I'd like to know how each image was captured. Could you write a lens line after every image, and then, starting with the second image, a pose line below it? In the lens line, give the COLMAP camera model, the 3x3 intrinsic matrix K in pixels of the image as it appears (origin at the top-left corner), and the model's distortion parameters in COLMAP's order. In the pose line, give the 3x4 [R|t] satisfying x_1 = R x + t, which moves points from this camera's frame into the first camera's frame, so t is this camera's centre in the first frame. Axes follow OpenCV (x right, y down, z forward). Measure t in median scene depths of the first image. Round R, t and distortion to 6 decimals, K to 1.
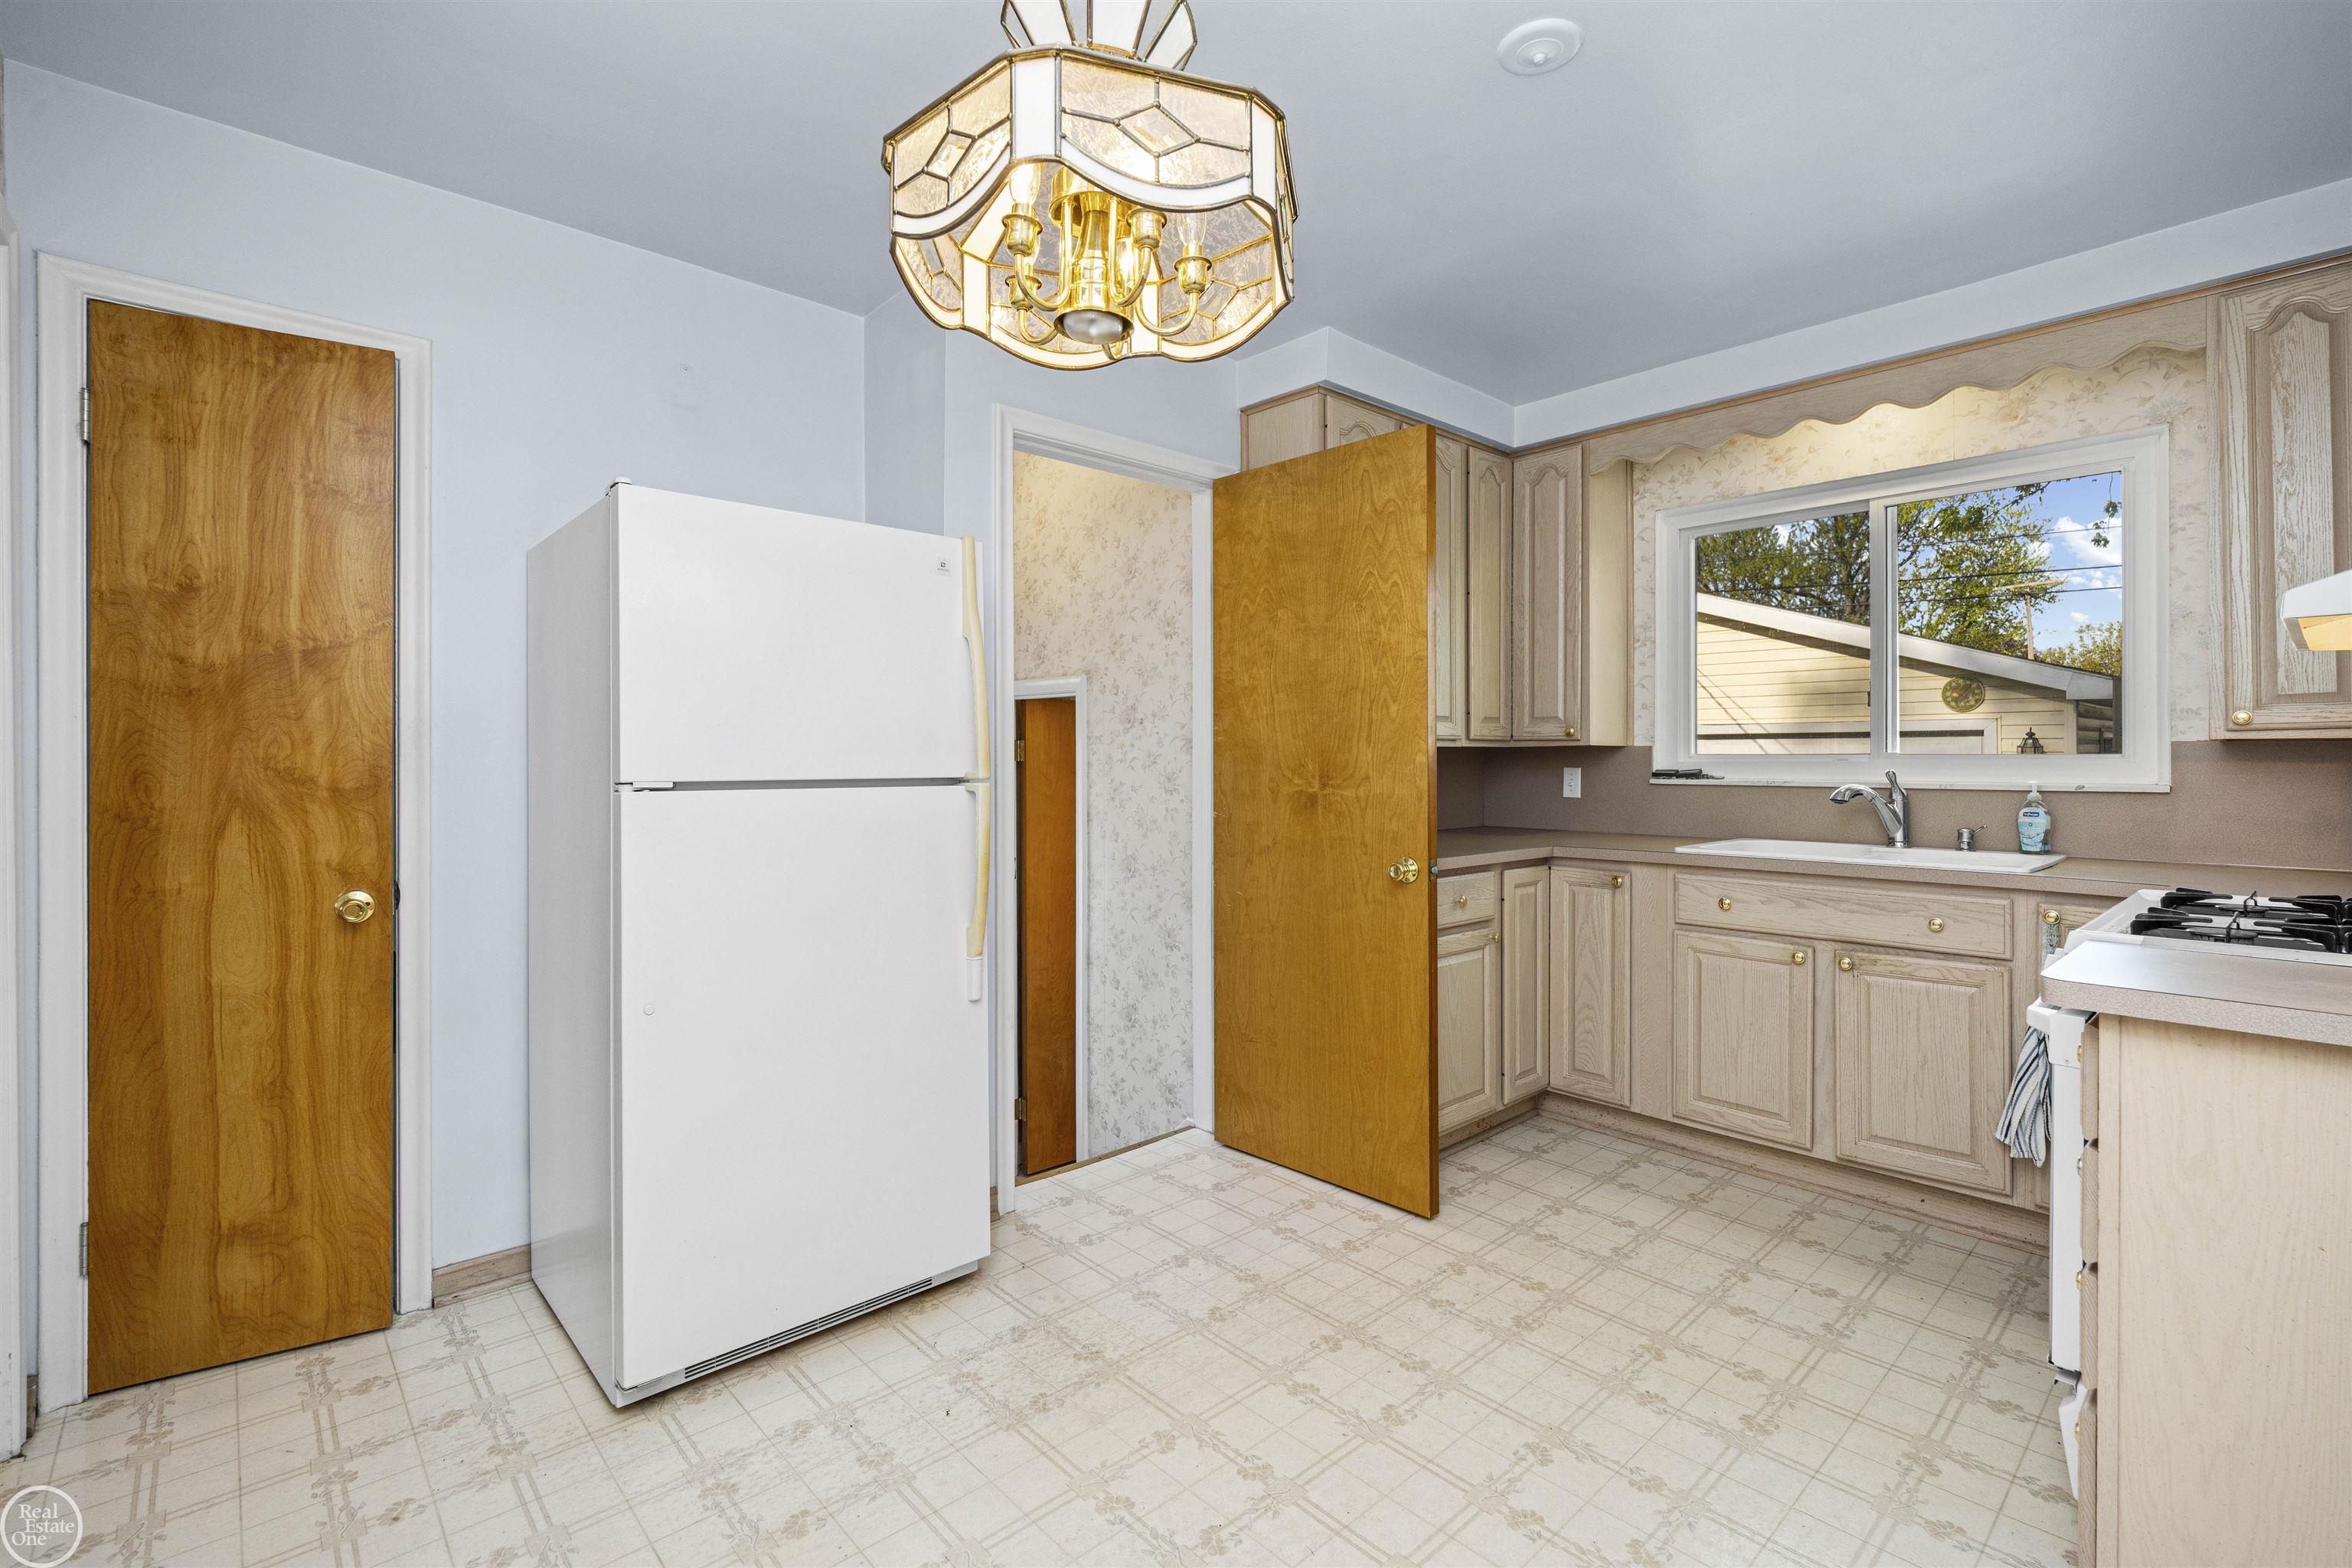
lens RADIAL K [[1056.7, 0, 1169.2], [0, 1056.7, 756.0], [0, 0, 1]] dist [-0.004550, 0.000322]
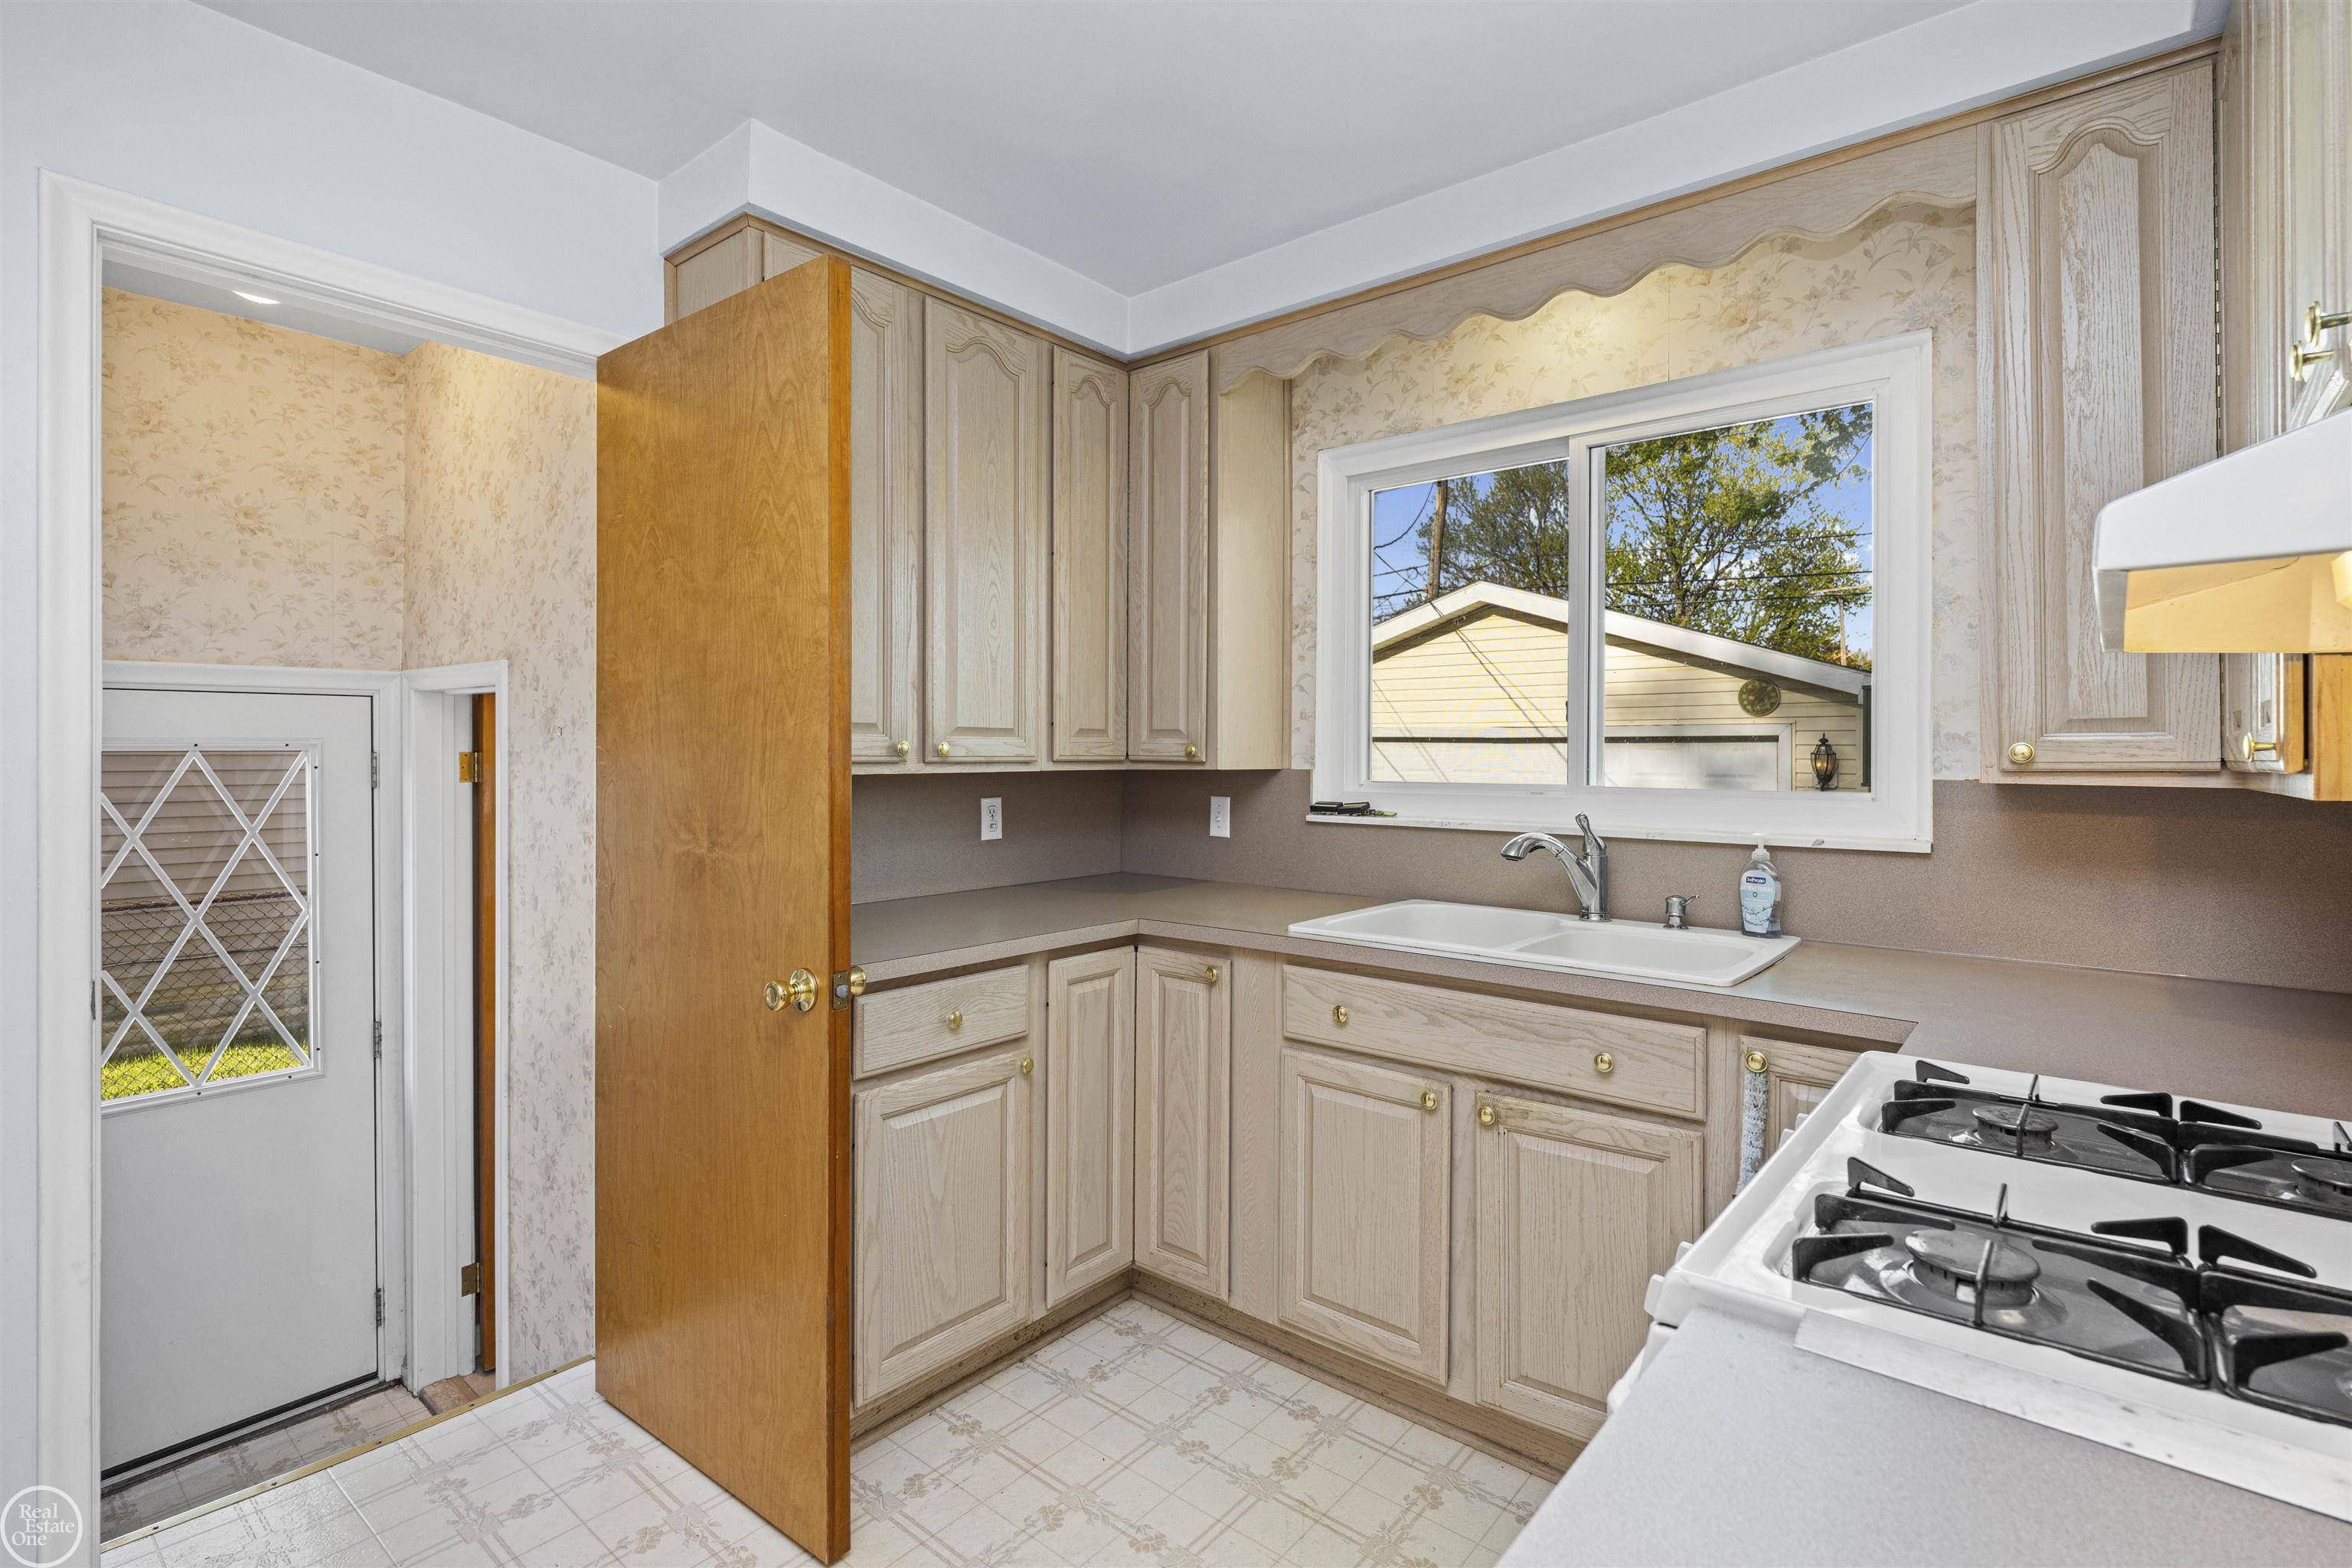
lens RADIAL K [[1118.5, 0, 1170.2], [0, 1118.5, 751.6], [0, 0, 1]] dist [0.000317, -0.004171]
pose [[0.989998, 0.005439, 0.140979, 0.312847], [-0.005561, 0.999984, 0.000476, -0.027658], [-0.140975, -0.001255, 0.990012, 0.303404]]
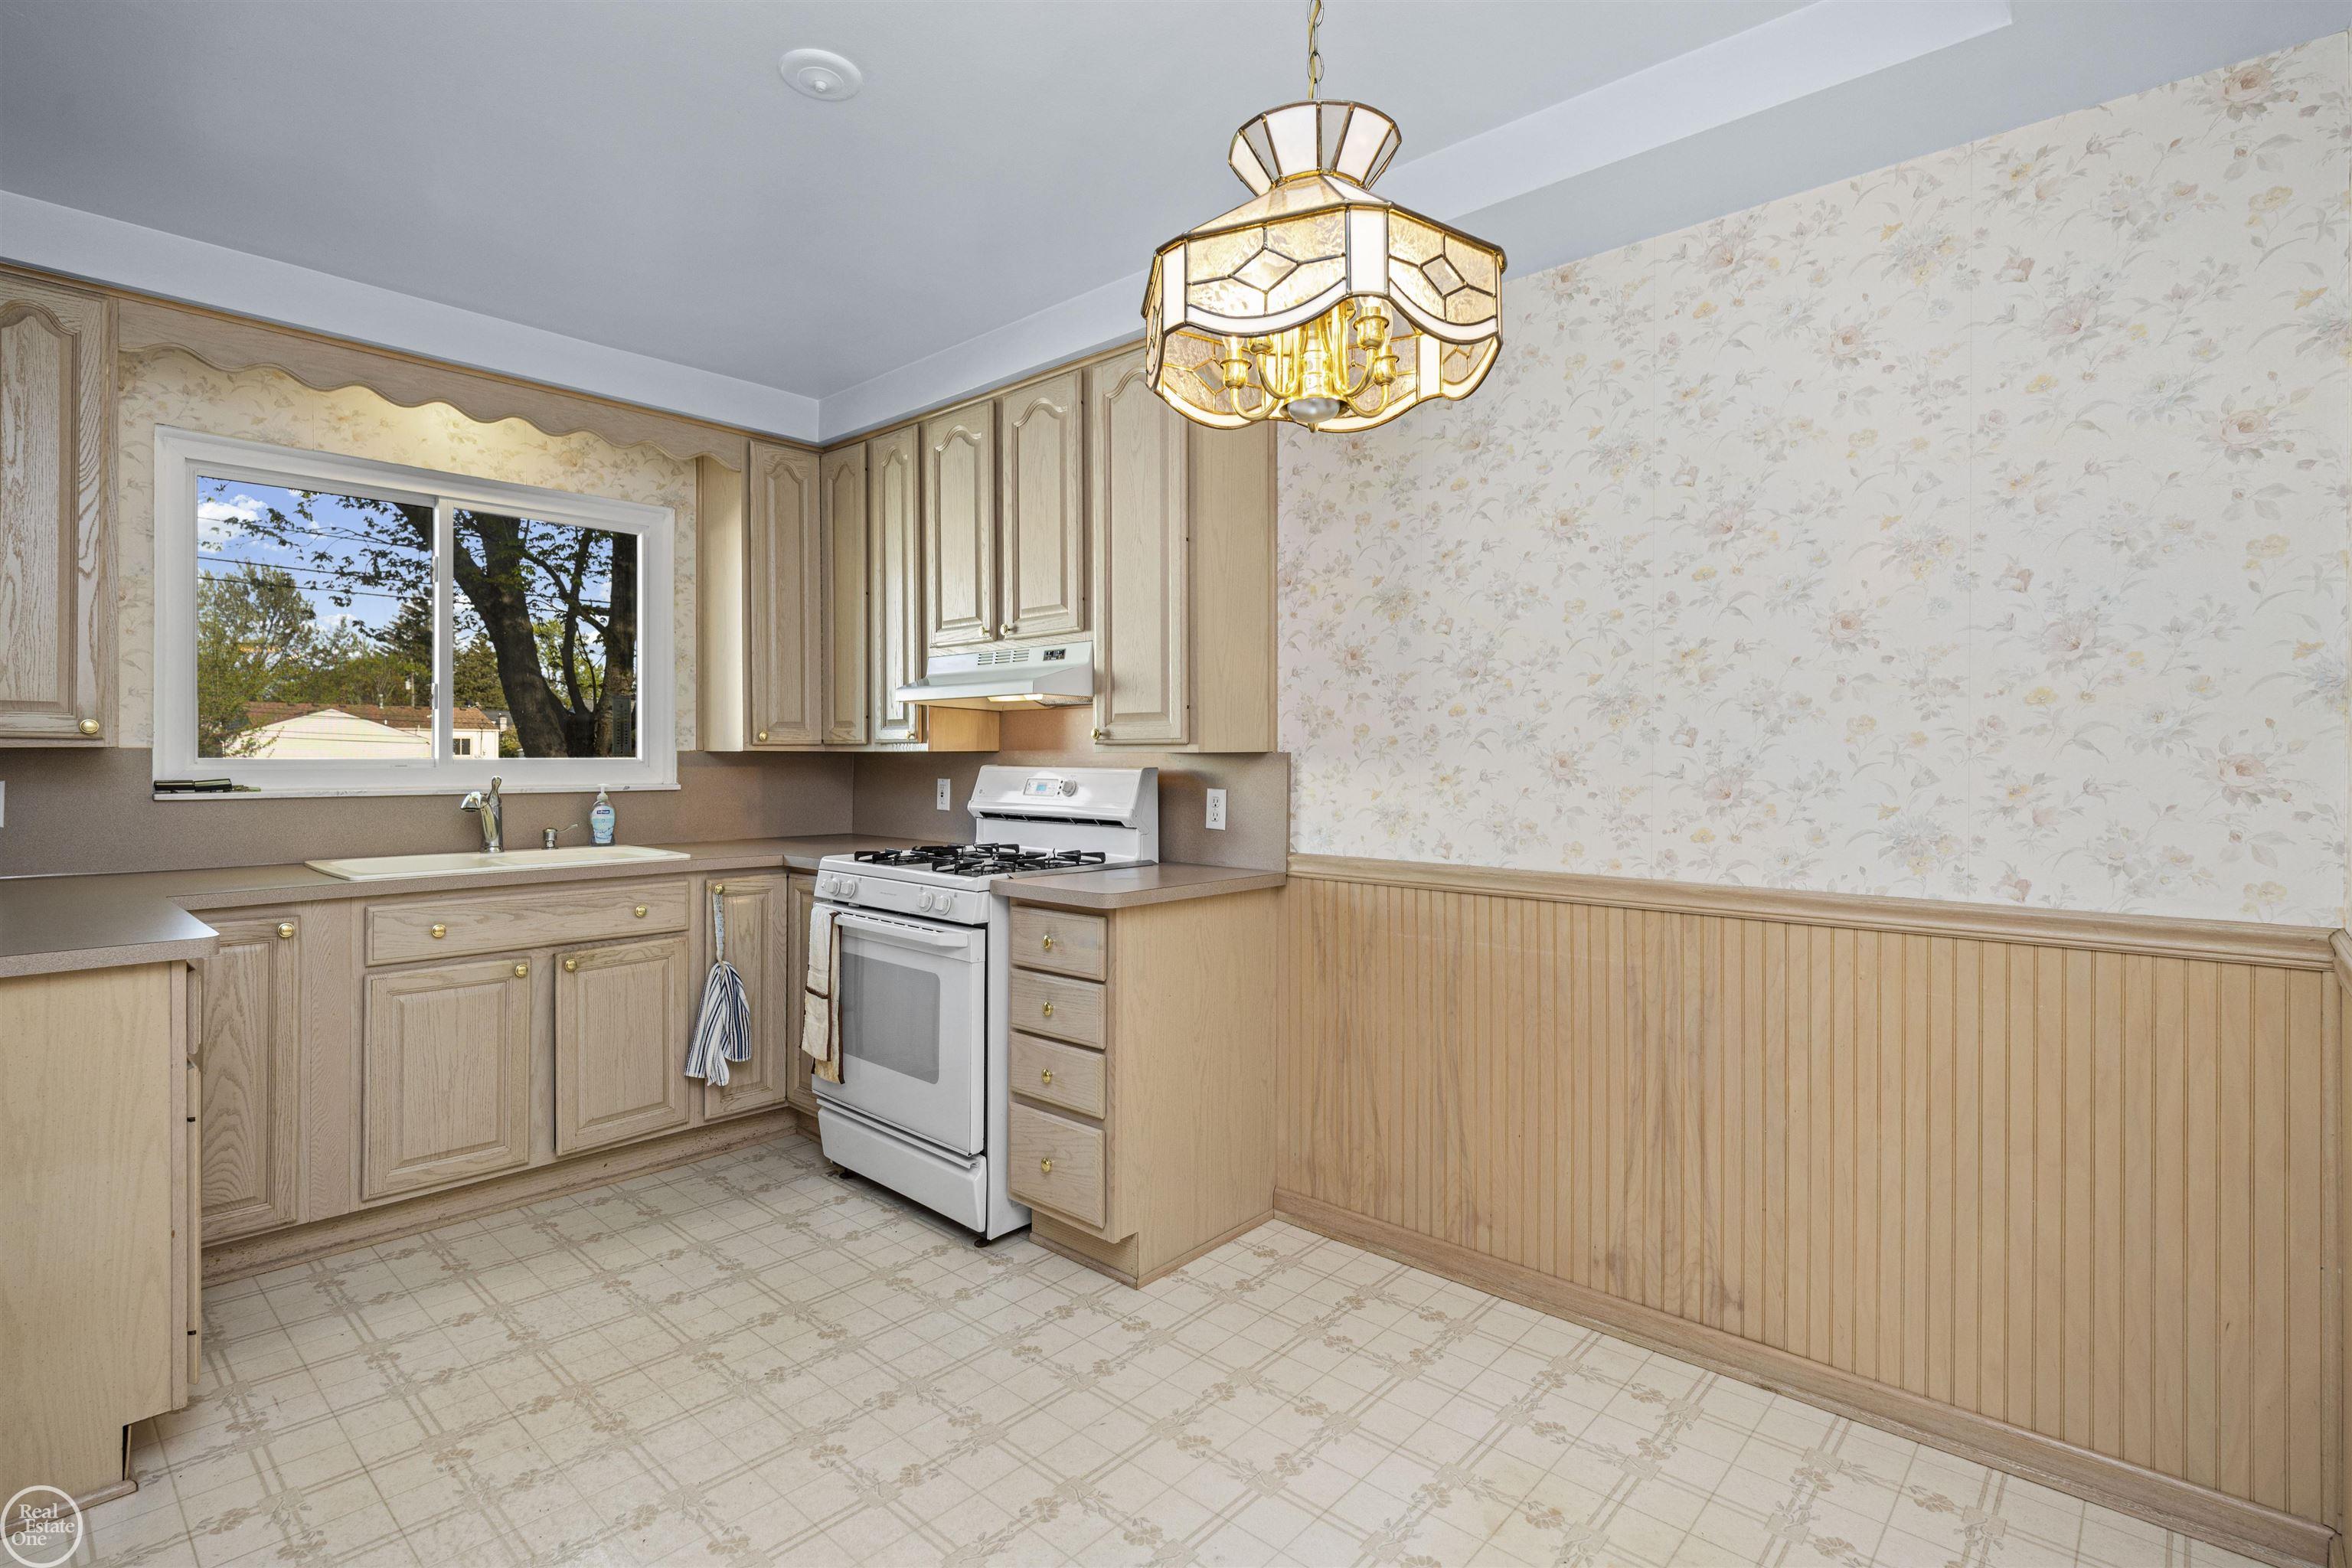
lens RADIAL K [[1118.5, 0, 1176.8], [0, 1118.5, 755.7], [0, 0, 1]] dist [0.000317, -0.004171]
pose [[-0.101226, -0.000452, 0.994863, -0.465089], [-0.005744, 0.999983, -0.000130, -0.010375], [-0.994847, -0.005728, -0.101227, 0.473339]]
